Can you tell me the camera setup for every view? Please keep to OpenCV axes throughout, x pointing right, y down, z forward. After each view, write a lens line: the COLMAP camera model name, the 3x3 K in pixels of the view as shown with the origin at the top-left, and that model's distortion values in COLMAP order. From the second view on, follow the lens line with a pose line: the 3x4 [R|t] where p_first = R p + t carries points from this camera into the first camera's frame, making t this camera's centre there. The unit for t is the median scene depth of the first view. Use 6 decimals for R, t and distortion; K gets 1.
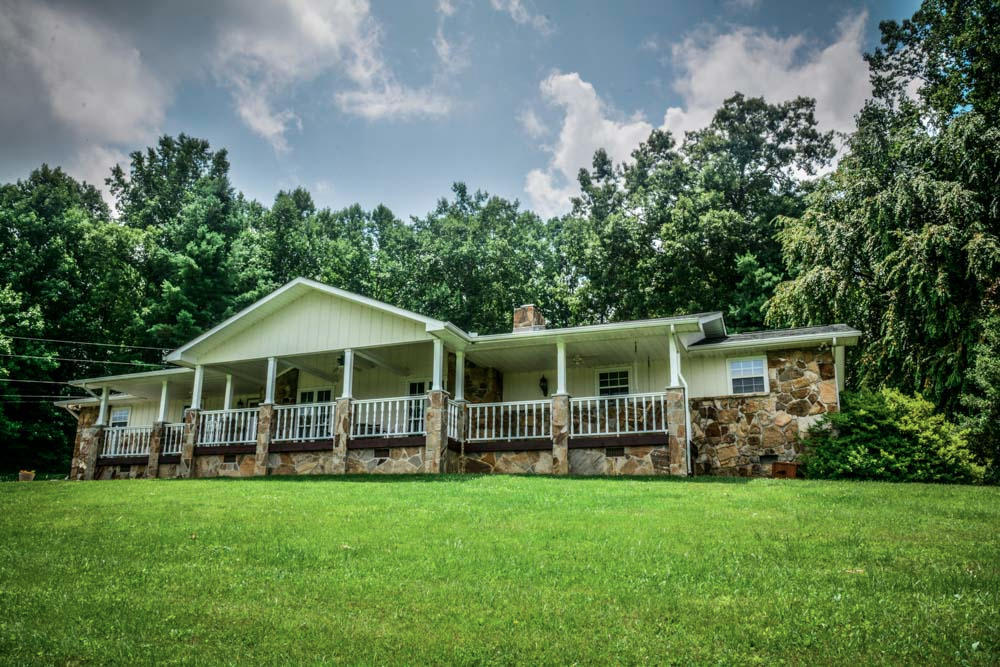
lens RADIAL K [[785.6, 0, 500.0], [0, 785.6, 333.5], [0, 0, 1]] dist [-0.173930, 0.118017]
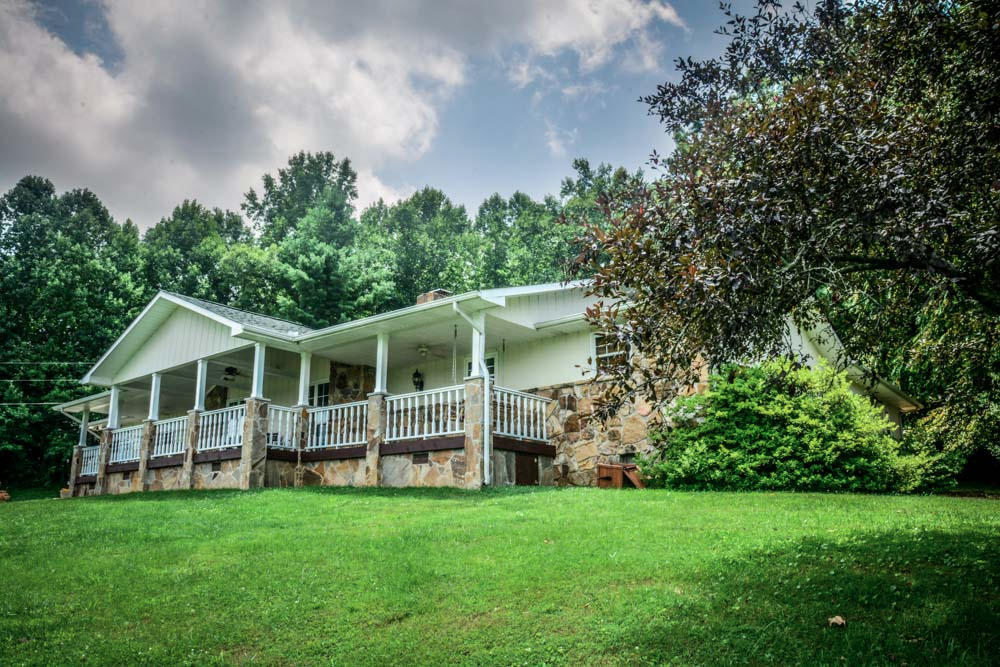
lens RADIAL K [[785.6, 0, 500.0], [0, 785.6, 333.5], [0, 0, 1]] dist [-0.173930, 0.118017]
pose [[0.954581, -0.091762, -0.283471, 0.429027], [0.097634, 0.995200, 0.006626, 0.017712], [0.281502, -0.034002, 0.958958, 0.191822]]
